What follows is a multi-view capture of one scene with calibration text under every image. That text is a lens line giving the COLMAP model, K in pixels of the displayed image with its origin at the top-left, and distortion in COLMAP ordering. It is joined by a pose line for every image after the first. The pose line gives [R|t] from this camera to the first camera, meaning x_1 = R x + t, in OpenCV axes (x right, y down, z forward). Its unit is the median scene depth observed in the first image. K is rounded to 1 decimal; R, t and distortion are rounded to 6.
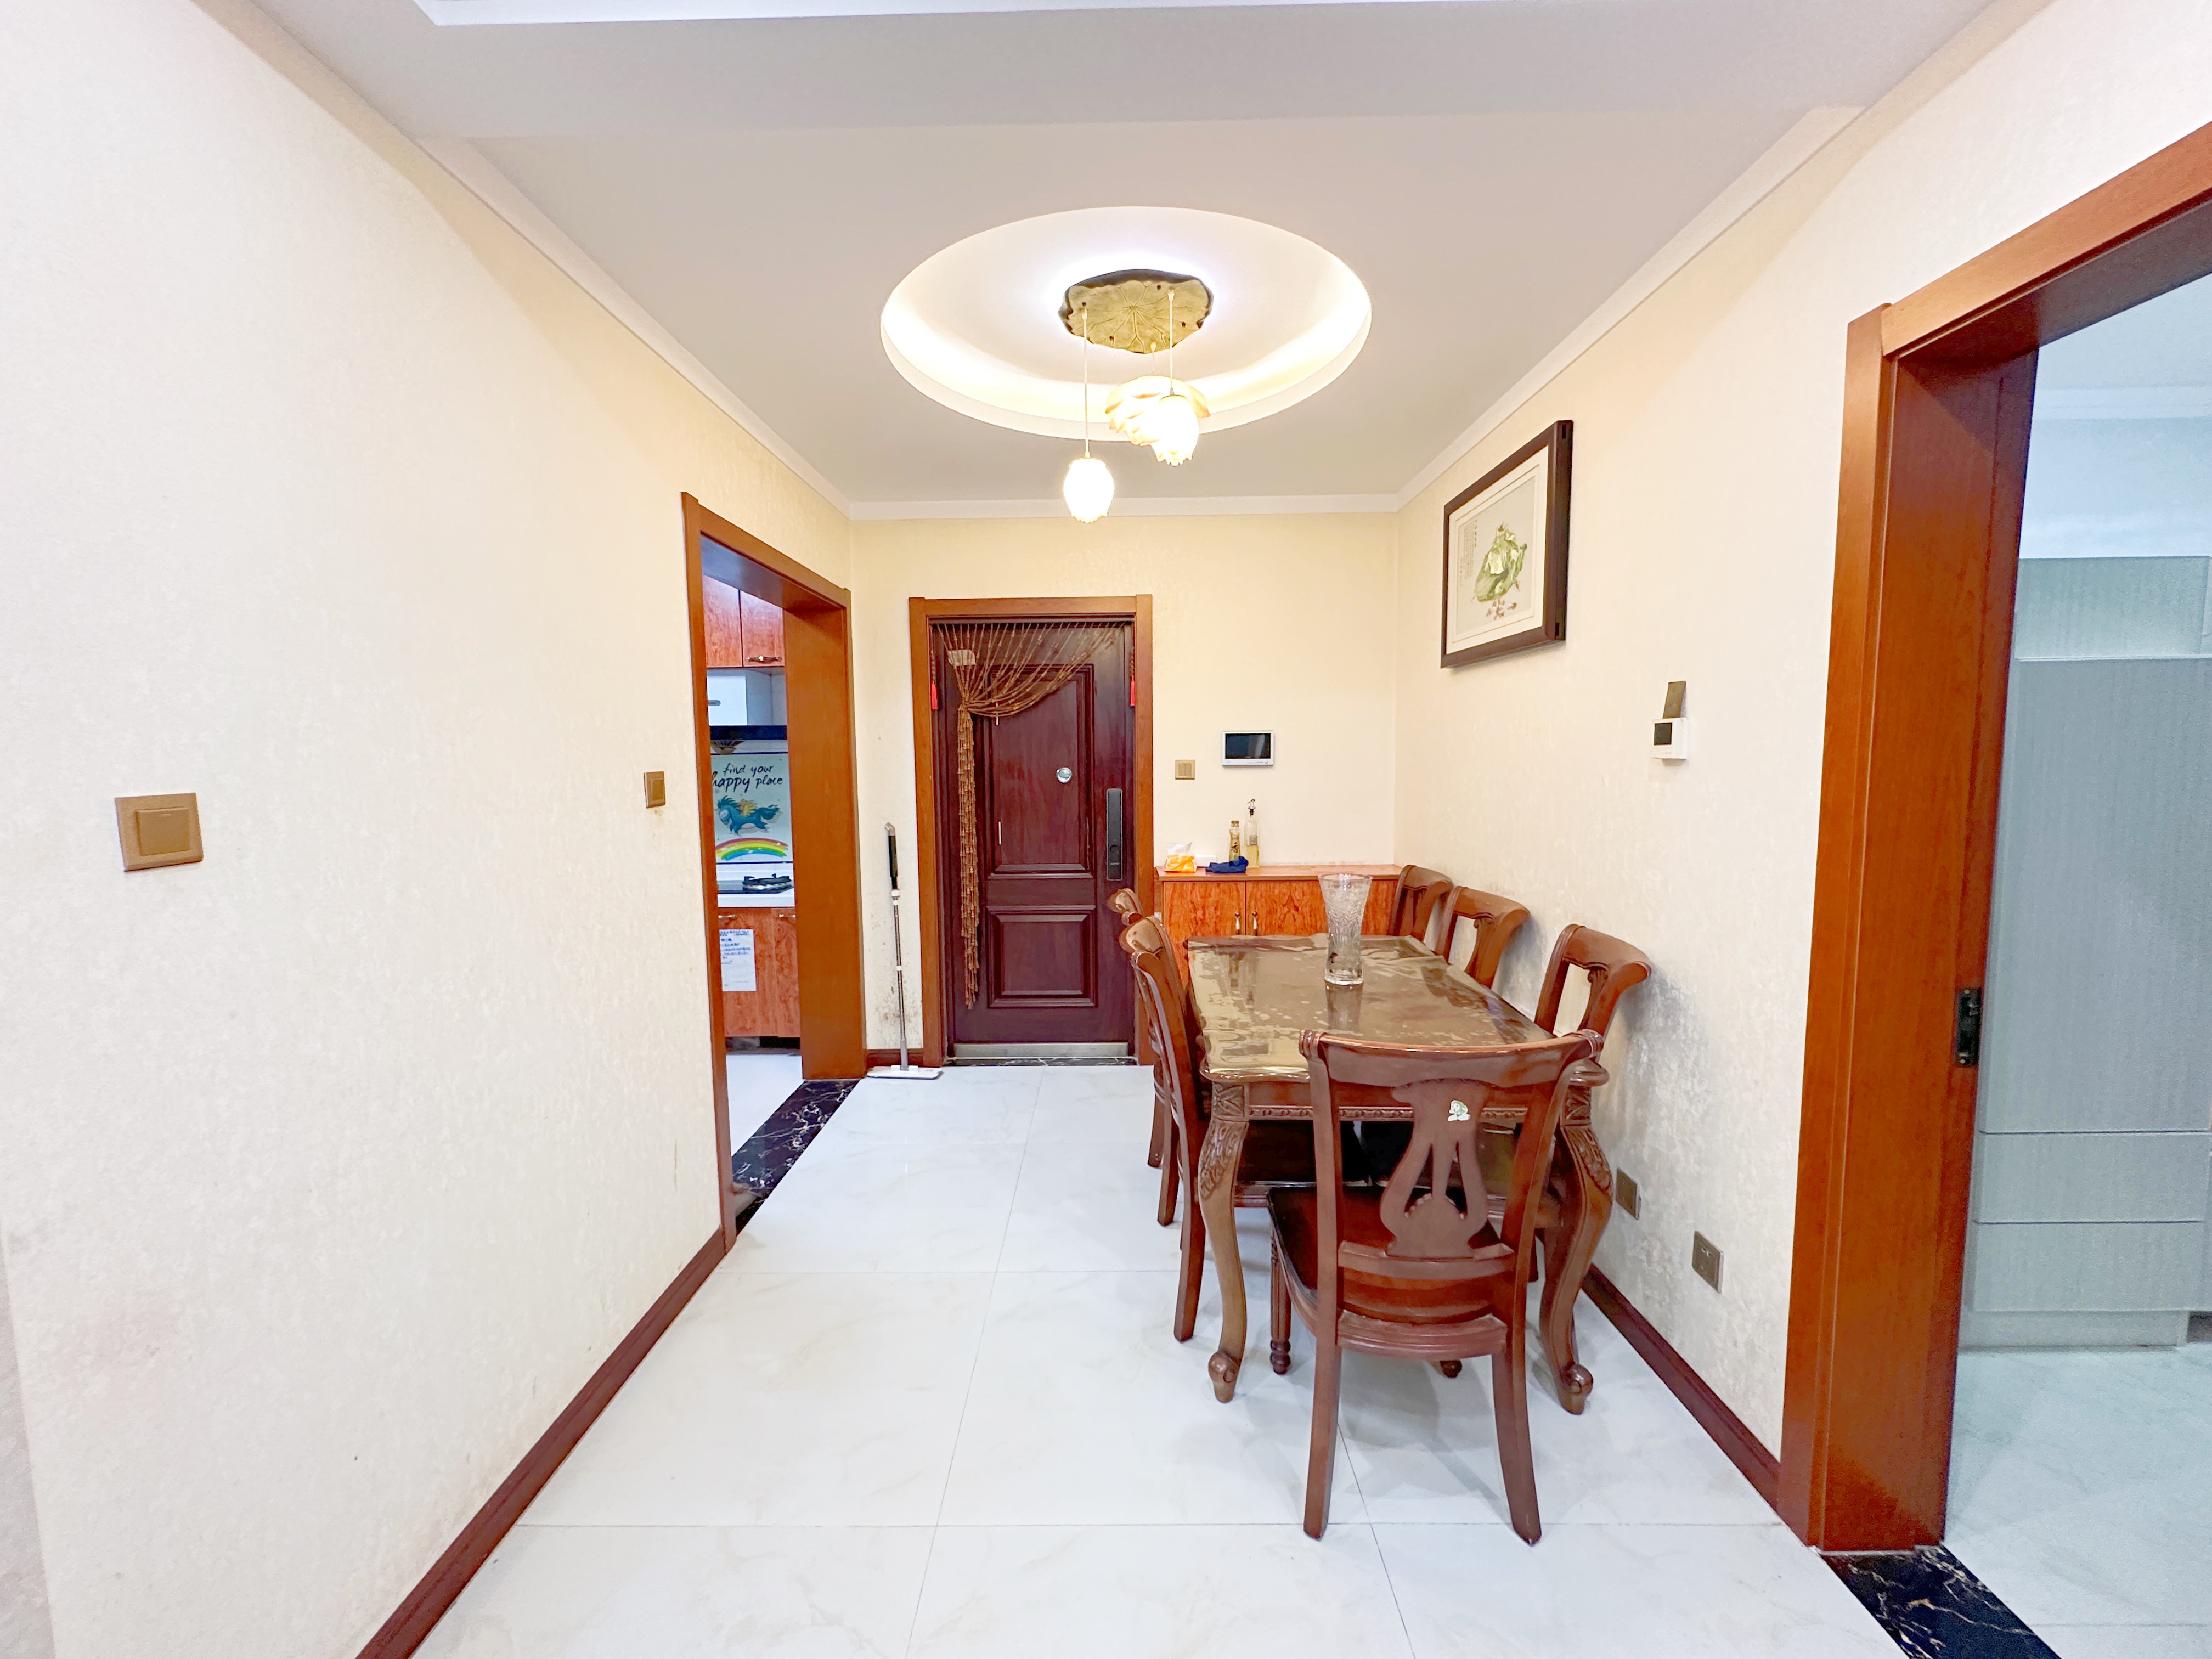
lens RADIAL K [[888.7, 0, 1111.6], [0, 888.7, 826.2], [0, 0, 1]] dist [0.000018, -0.000015]
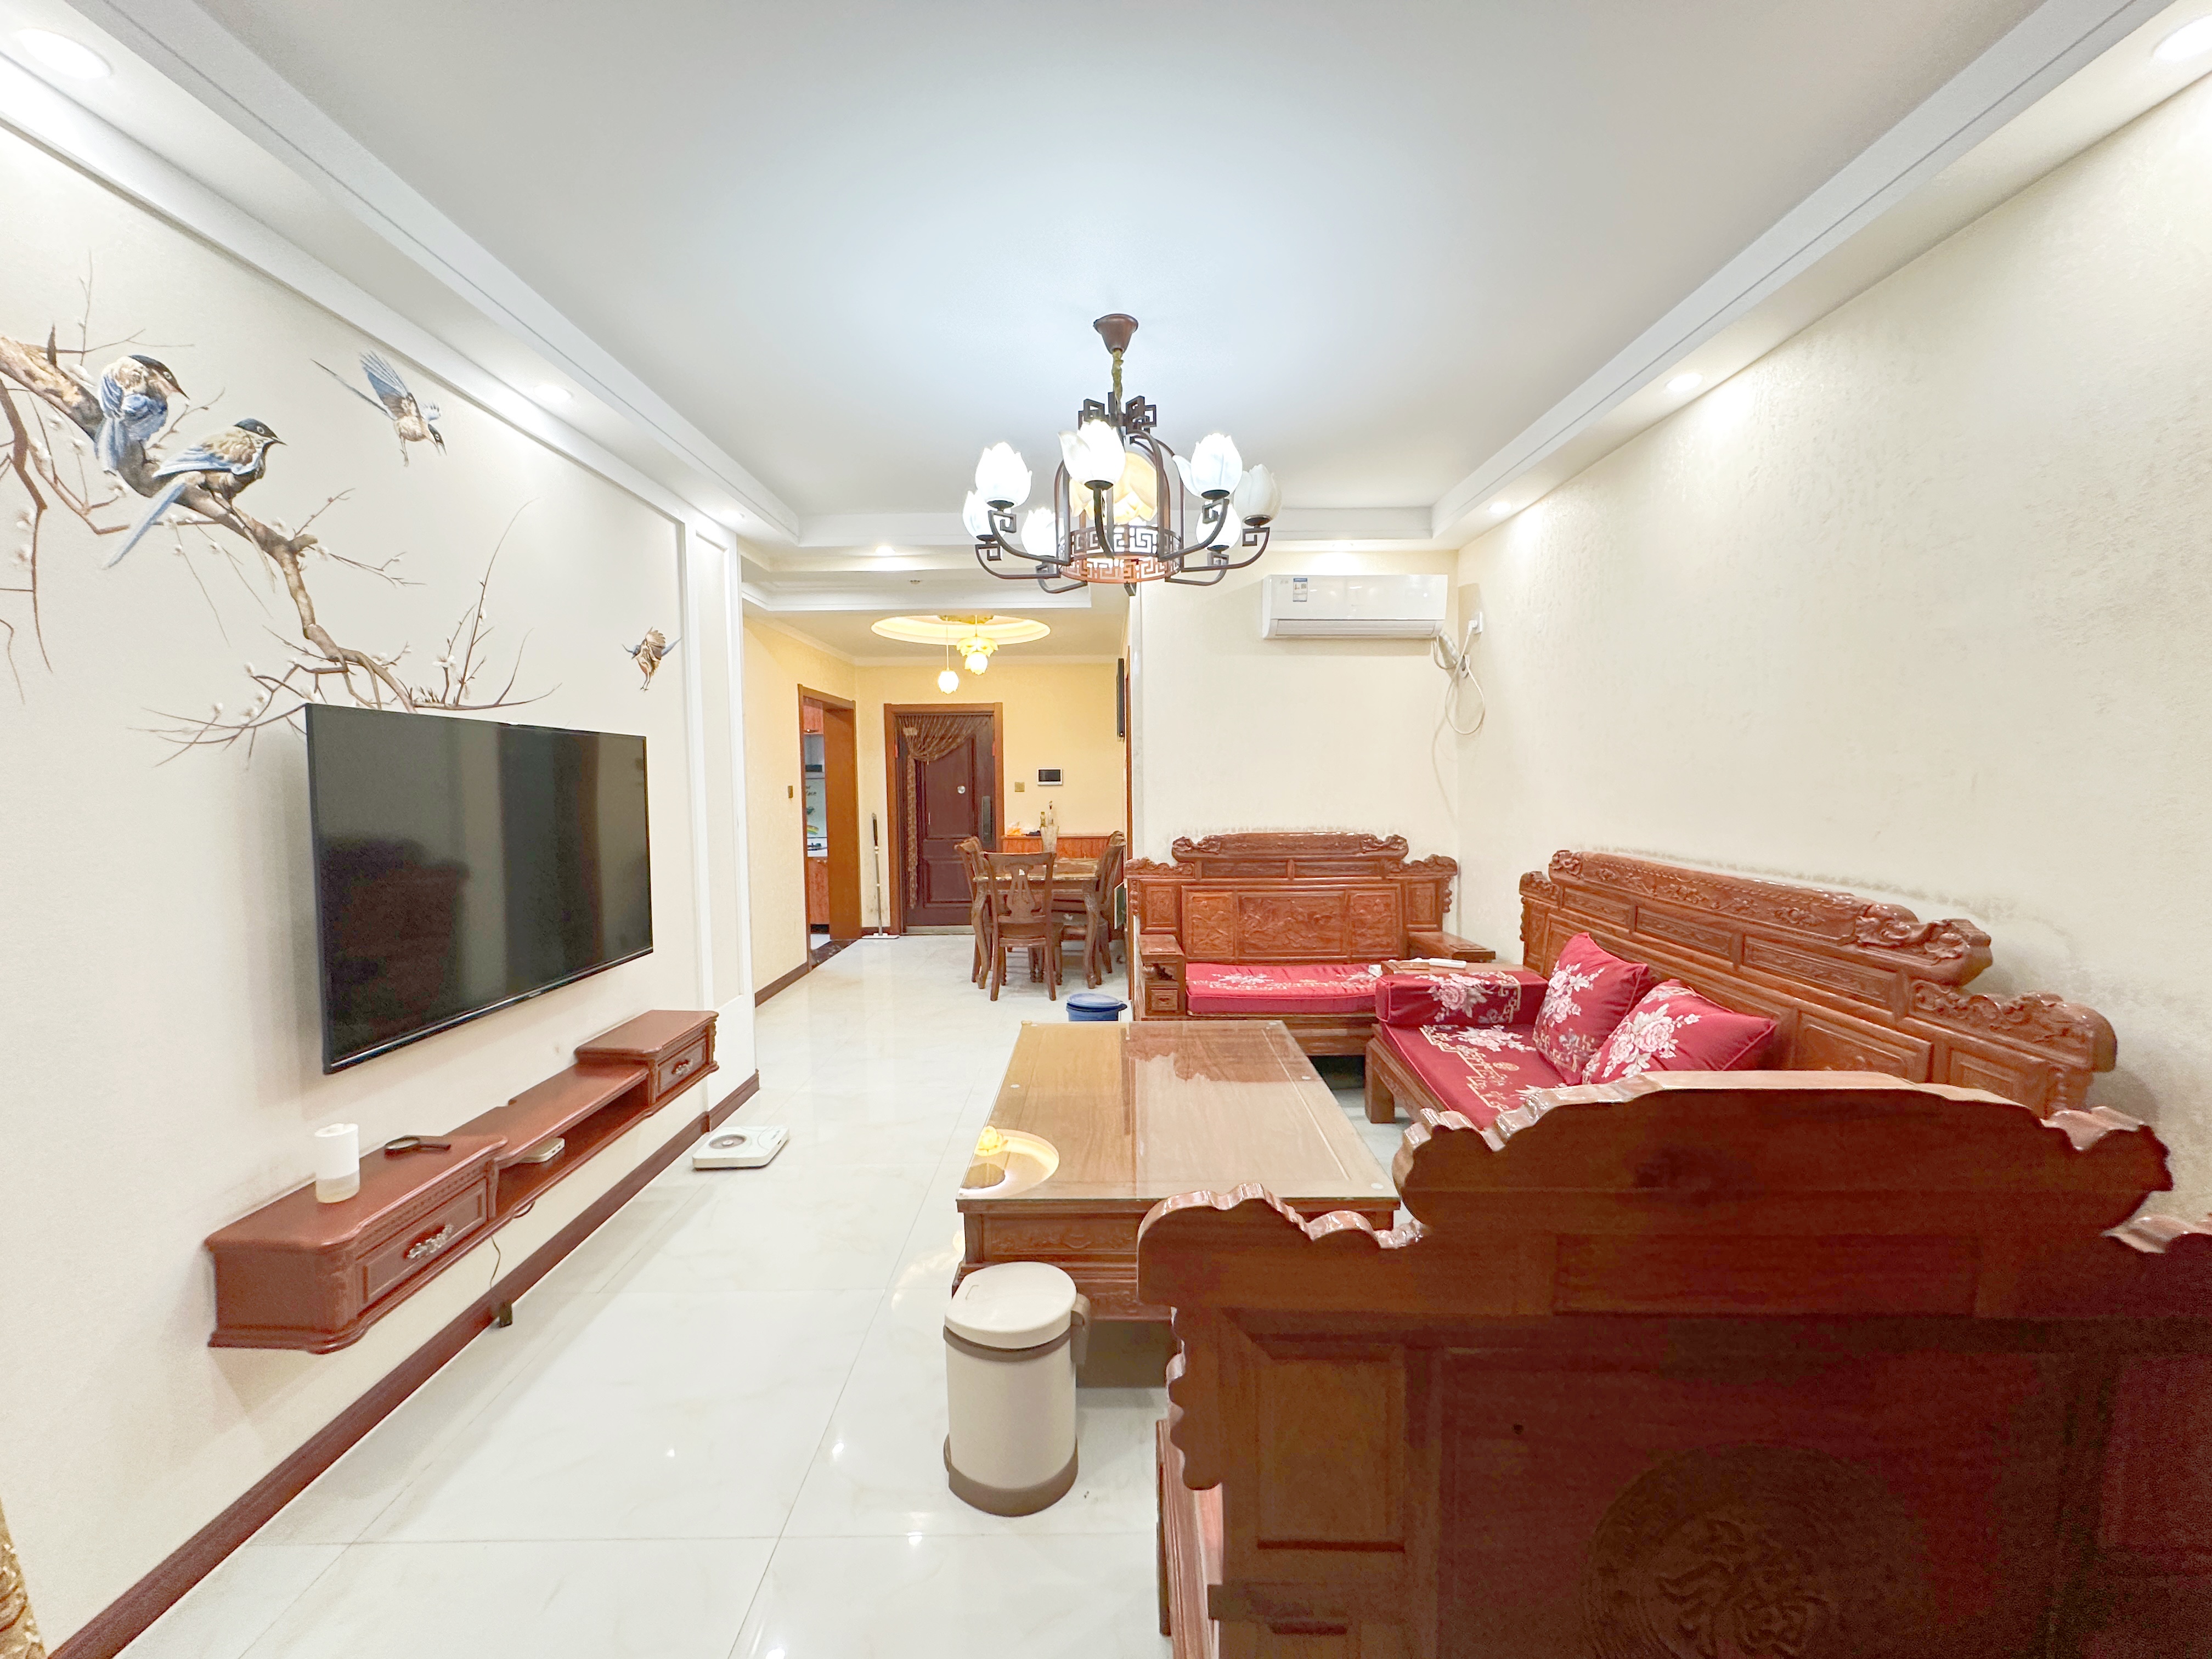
lens RADIAL K [[888.7, 0, 1098.6], [0, 888.7, 828.8], [0, 0, 1]] dist [0.000018, -0.000015]
pose [[0.999996, -0.002542, 0.000775, 0.261227], [0.002564, 0.999554, -0.029769, 0.092112], [-0.000699, 0.029771, 0.999557, -1.024566]]
